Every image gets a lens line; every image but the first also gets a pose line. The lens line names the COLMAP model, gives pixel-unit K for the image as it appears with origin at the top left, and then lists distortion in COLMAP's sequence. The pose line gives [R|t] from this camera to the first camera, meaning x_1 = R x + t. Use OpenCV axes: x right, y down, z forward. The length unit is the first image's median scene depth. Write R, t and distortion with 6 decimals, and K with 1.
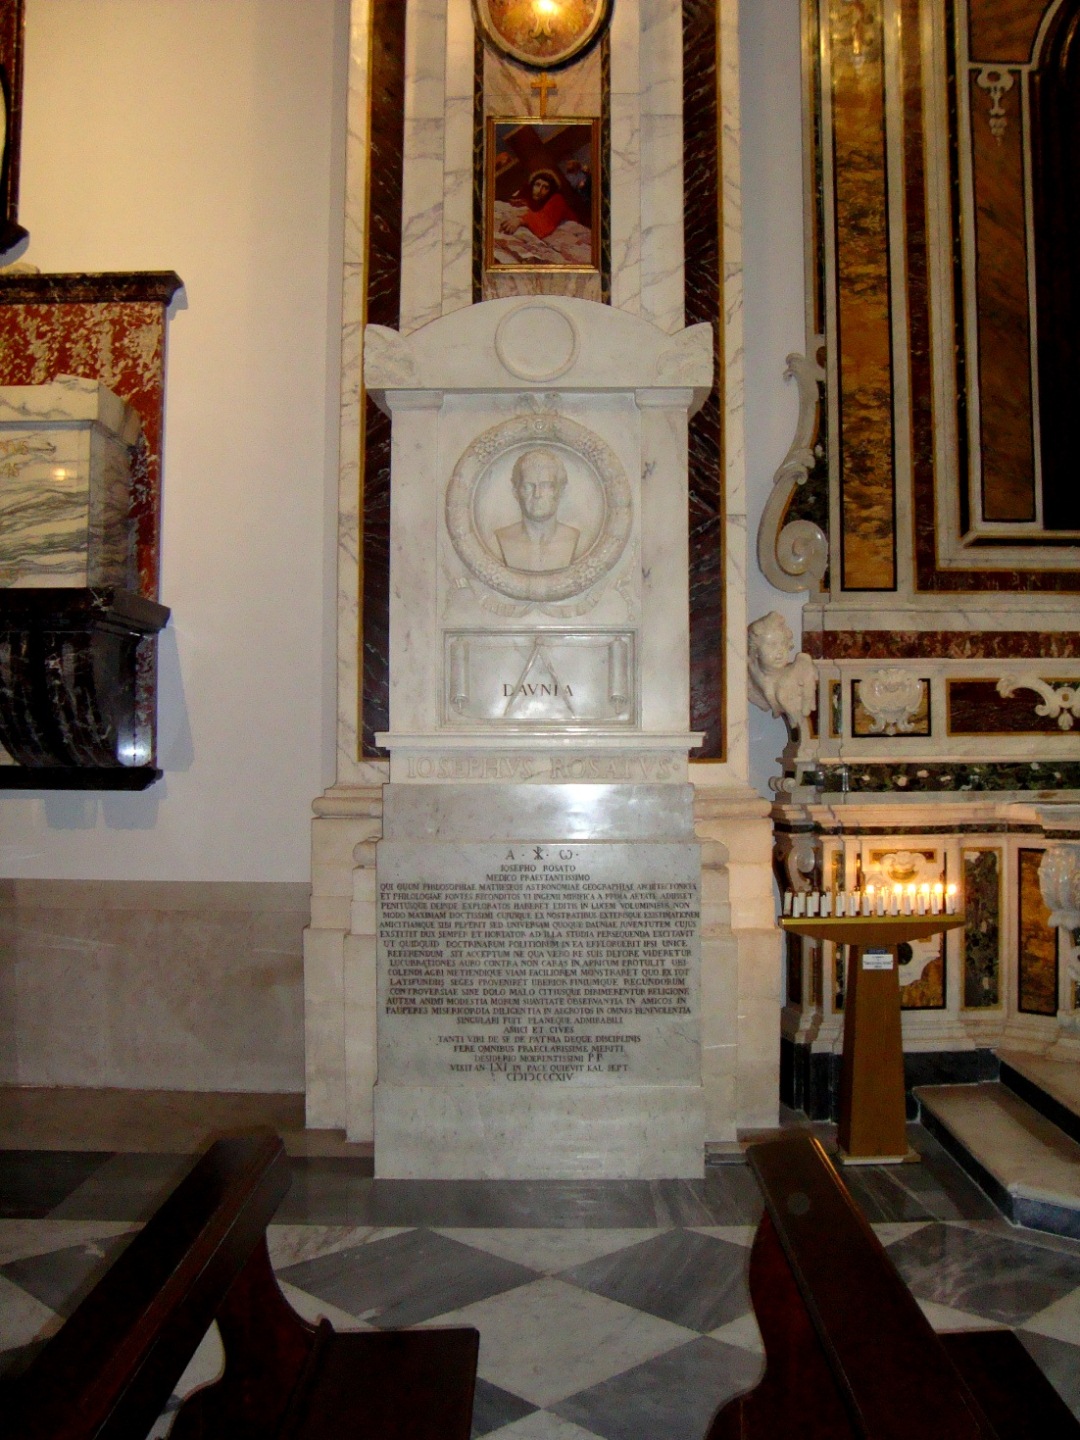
lens RADIAL K [[1403.3, 0, 572.6], [0, 1403.3, 697.7], [0, 0, 1]] dist [-0.193459, 0.245207]
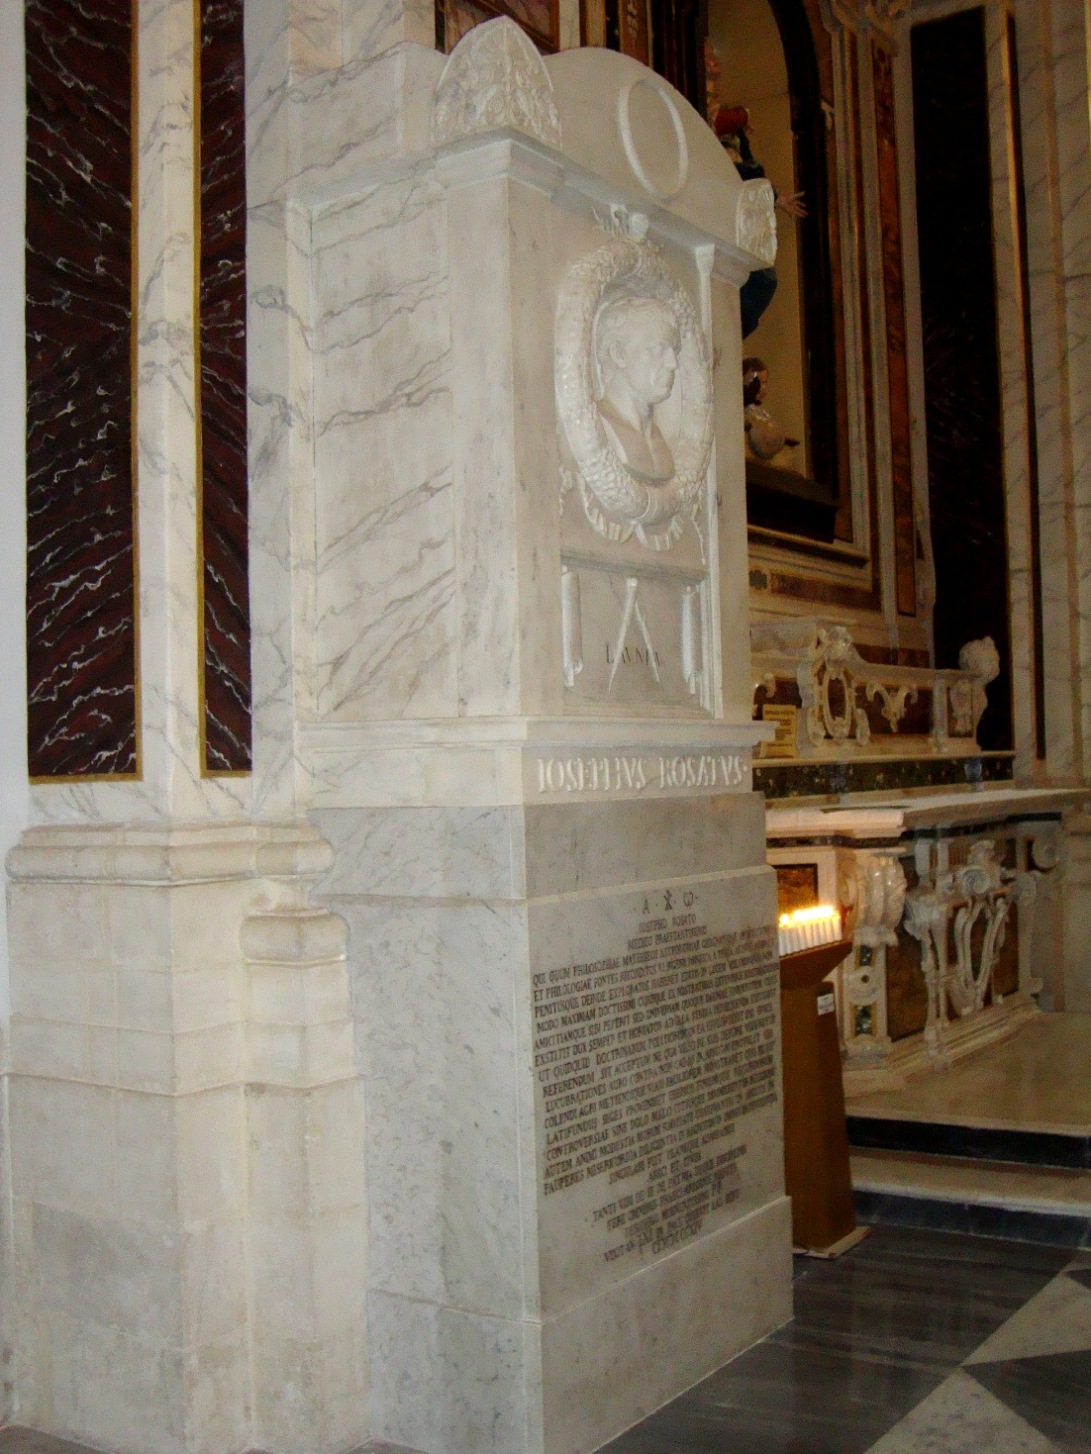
lens RADIAL K [[1627.0, 0, 545.5], [0, 1627.0, 727.0], [0, 0, 1]] dist [-0.134169, 0.139366]
pose [[0.568234, 0.008800, 0.822820, -0.679255], [-0.000601, 0.999947, -0.010279, 0.035831], [-0.822867, 0.005347, 0.568210, 0.596273]]
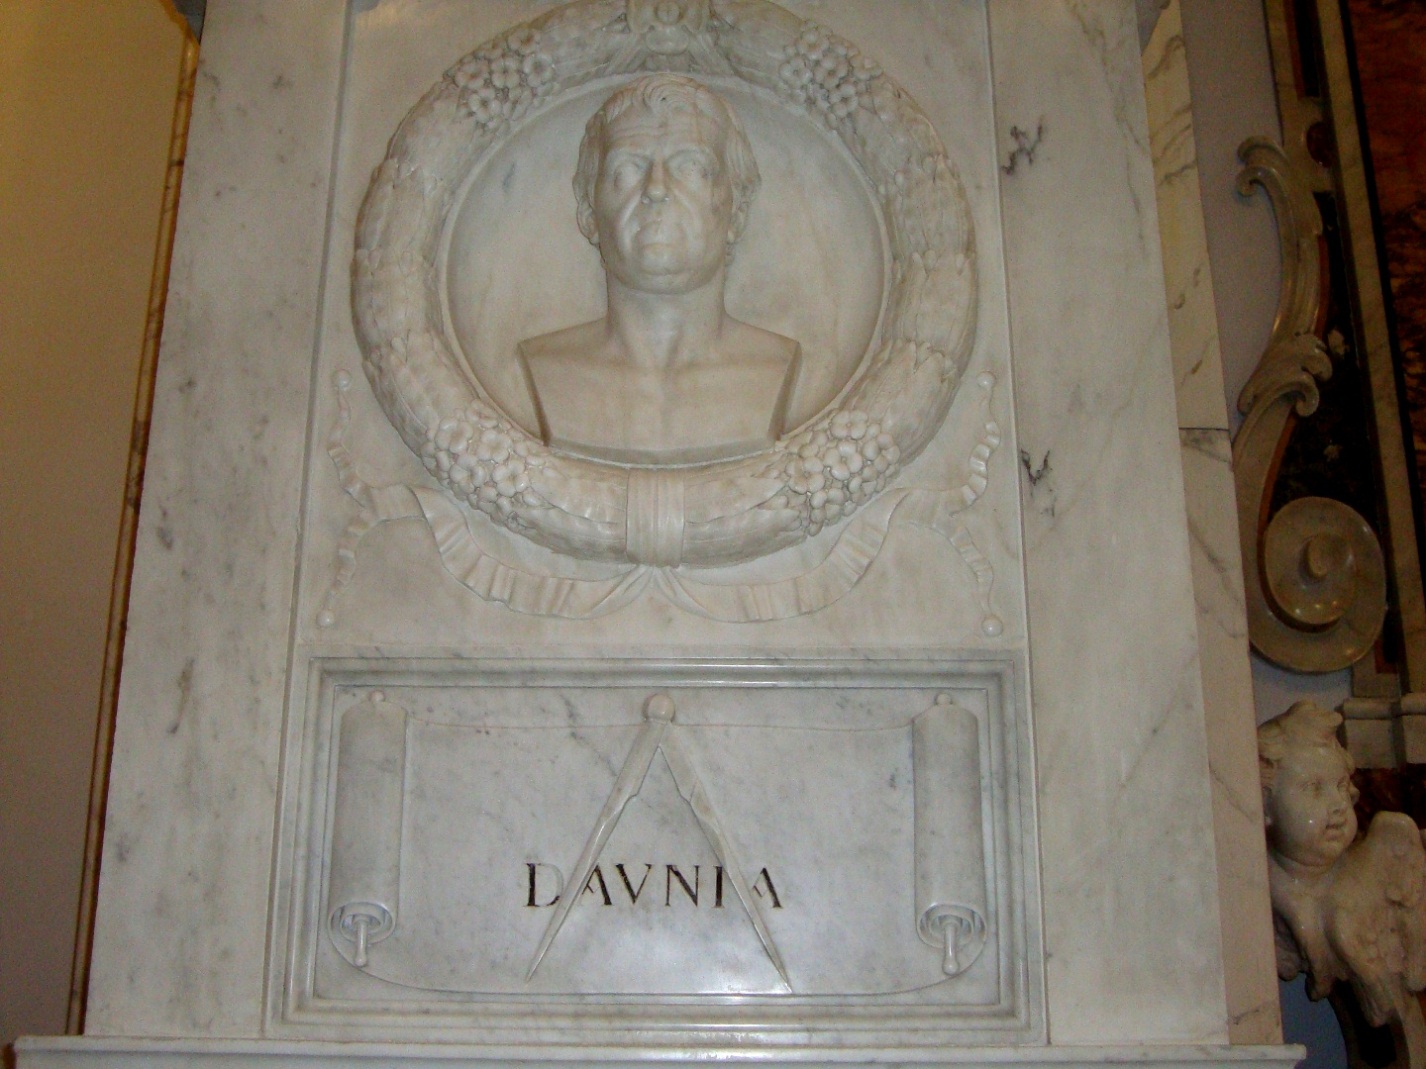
lens RADIAL K [[1595.7, 0, 686.0], [0, 1595.7, 540.0], [0, 0, 1]] dist [-0.134169, 0.139366]
pose [[0.999728, 0.000537, -0.023331, -0.011323], [-0.006872, 0.962184, -0.272314, 0.013387], [0.022302, 0.272400, 0.961926, 0.687939]]
